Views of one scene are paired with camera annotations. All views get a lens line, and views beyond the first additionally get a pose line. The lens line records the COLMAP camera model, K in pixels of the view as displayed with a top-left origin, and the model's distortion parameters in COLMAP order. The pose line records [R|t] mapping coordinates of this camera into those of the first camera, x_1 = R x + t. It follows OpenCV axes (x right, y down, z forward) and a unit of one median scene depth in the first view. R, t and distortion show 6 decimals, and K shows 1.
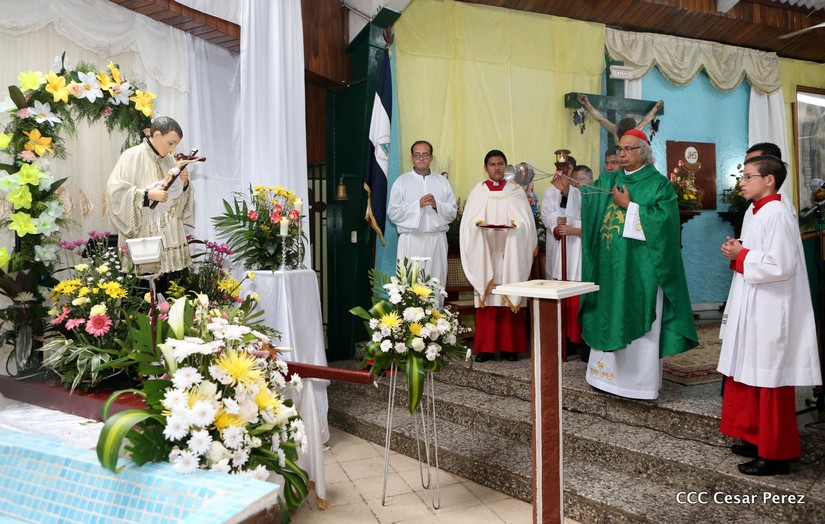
lens RADIAL K [[562.5, 0, 416.9], [0, 562.5, 270.5], [0, 0, 1]] dist [-0.025162, 0.017188]
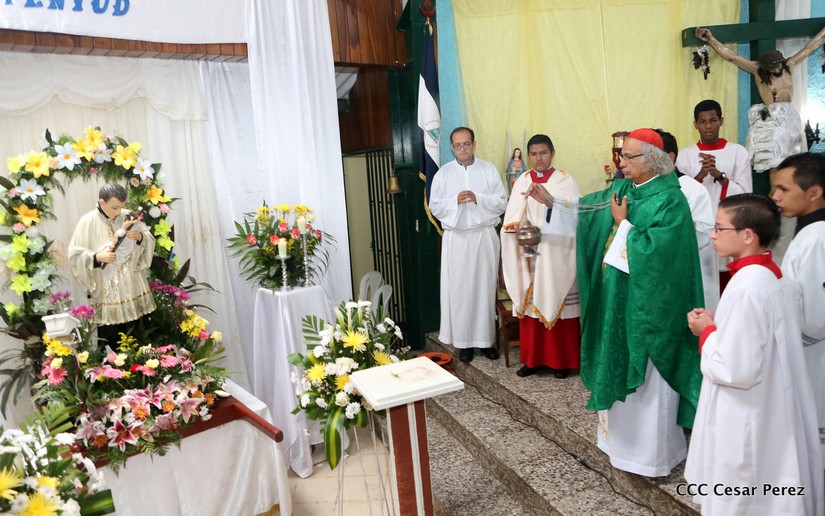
lens RADIAL K [[576.4, 0, 410.1], [0, 576.4, 250.7], [0, 0, 1]] dist [-0.004359, -0.009068]
pose [[0.914646, 0.006452, -0.404205, 0.427576], [0.038114, 0.994042, 0.102112, -0.184136], [0.402455, -0.108802, 0.908951, 0.149985]]
